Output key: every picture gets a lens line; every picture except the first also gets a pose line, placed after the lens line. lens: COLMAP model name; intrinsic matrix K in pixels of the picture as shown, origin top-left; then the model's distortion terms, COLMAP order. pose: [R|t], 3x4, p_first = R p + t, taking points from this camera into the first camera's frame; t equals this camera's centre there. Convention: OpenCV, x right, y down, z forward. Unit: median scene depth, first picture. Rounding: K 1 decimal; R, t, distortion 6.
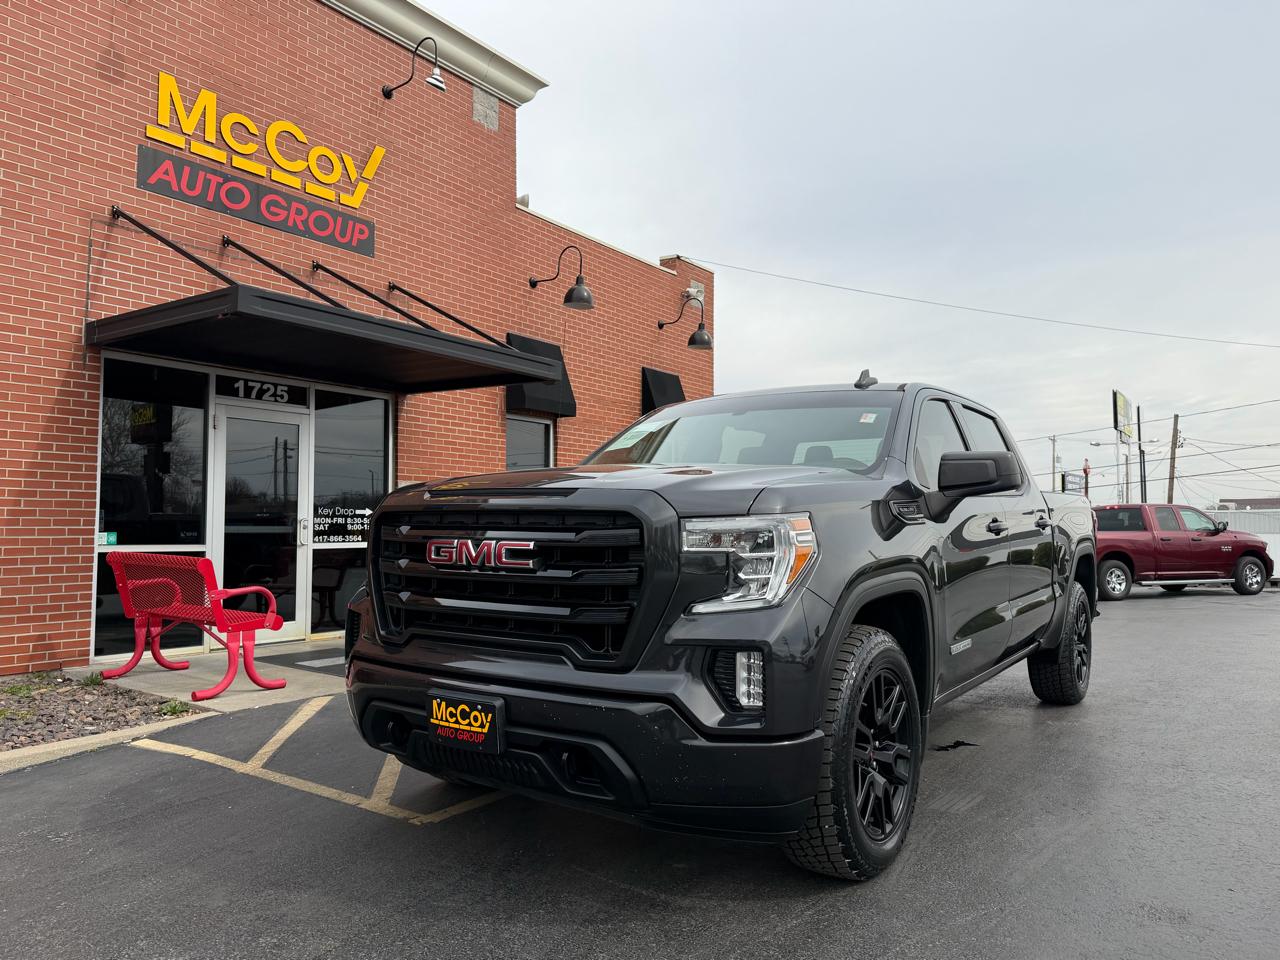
lens RADIAL K [[916.5, 0, 645.3], [0, 916.5, 483.9], [0, 0, 1]] dist [0.029225, -0.036324]
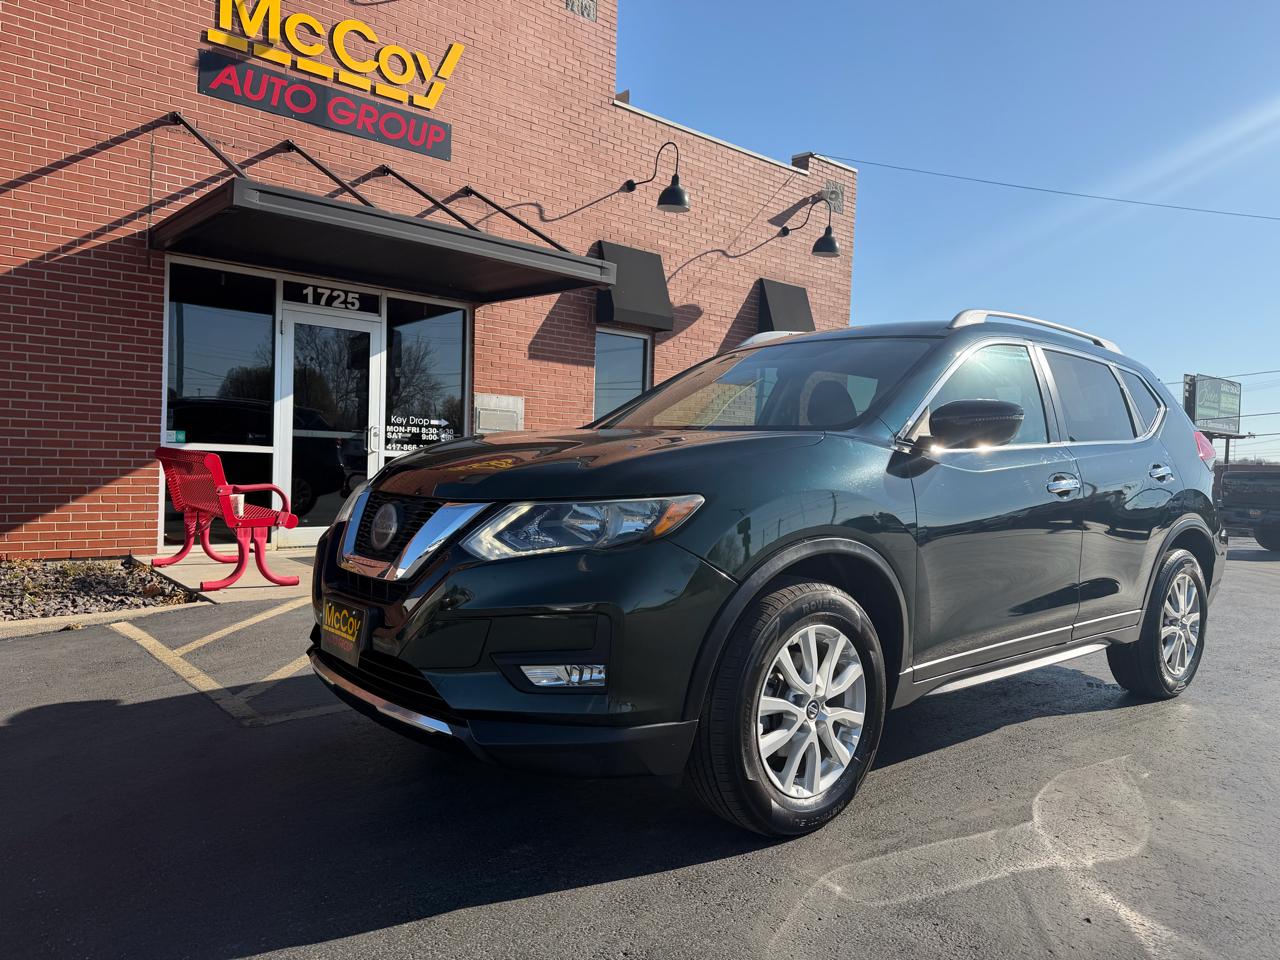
lens RADIAL K [[916.5, 0, 640.8], [0, 916.5, 484.2], [0, 0, 1]] dist [0.029225, -0.036324]
pose [[0.973147, 0.039108, -0.226838, 0.150132], [-0.022007, 0.996755, 0.077434, 0.017304], [0.229130, -0.070363, 0.970849, 0.081442]]
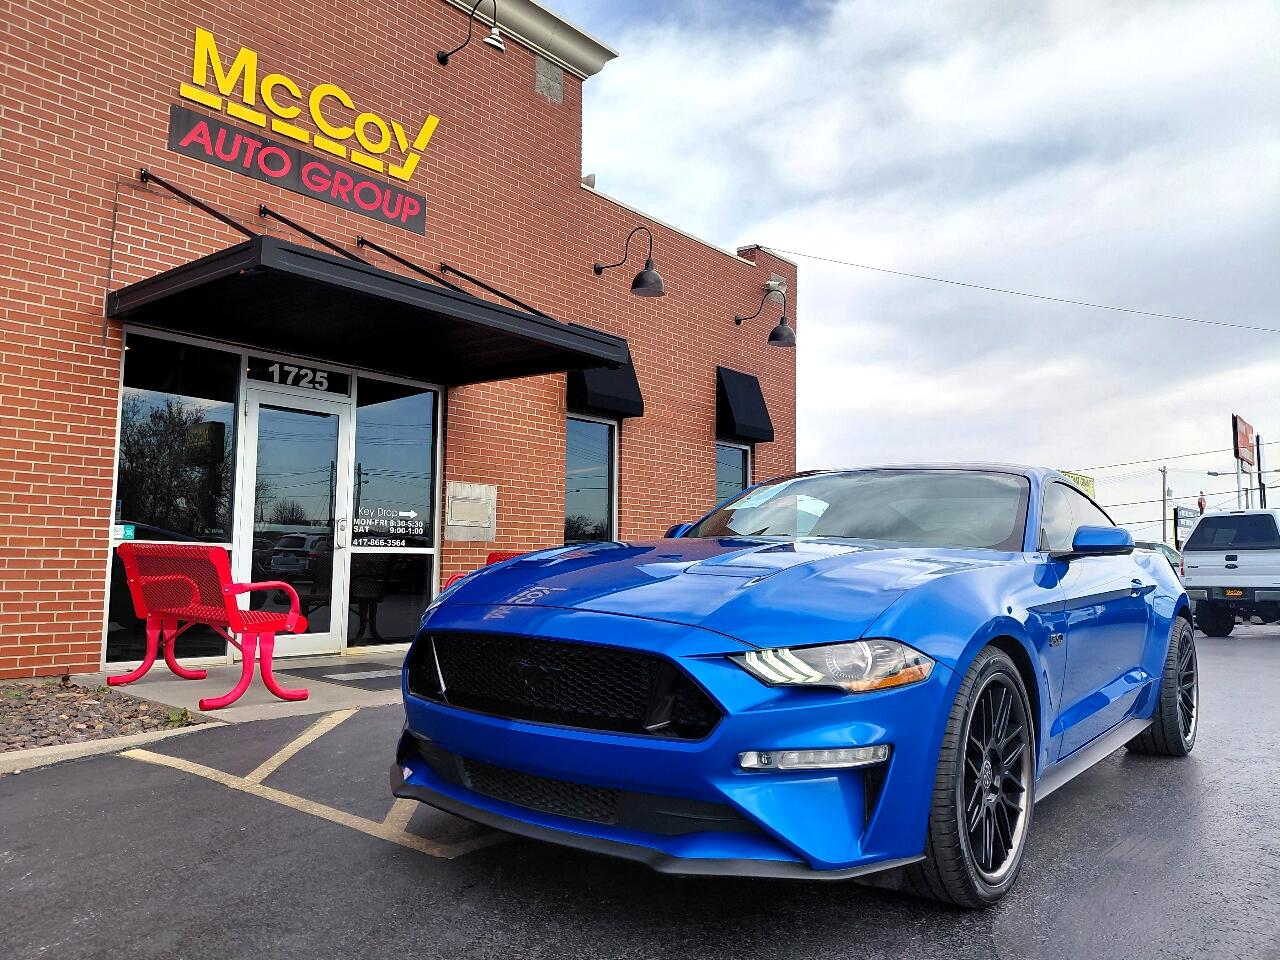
lens RADIAL K [[964.1, 0, 654.3], [0, 964.1, 480.4], [0, 0, 1]] dist [0.030521, -0.057864]
pose [[0.997859, 0.005870, -0.065133, -0.004045], [-0.008367, 0.999238, -0.038134, 0.034697], [0.064860, 0.038597, 0.997148, 0.075138]]
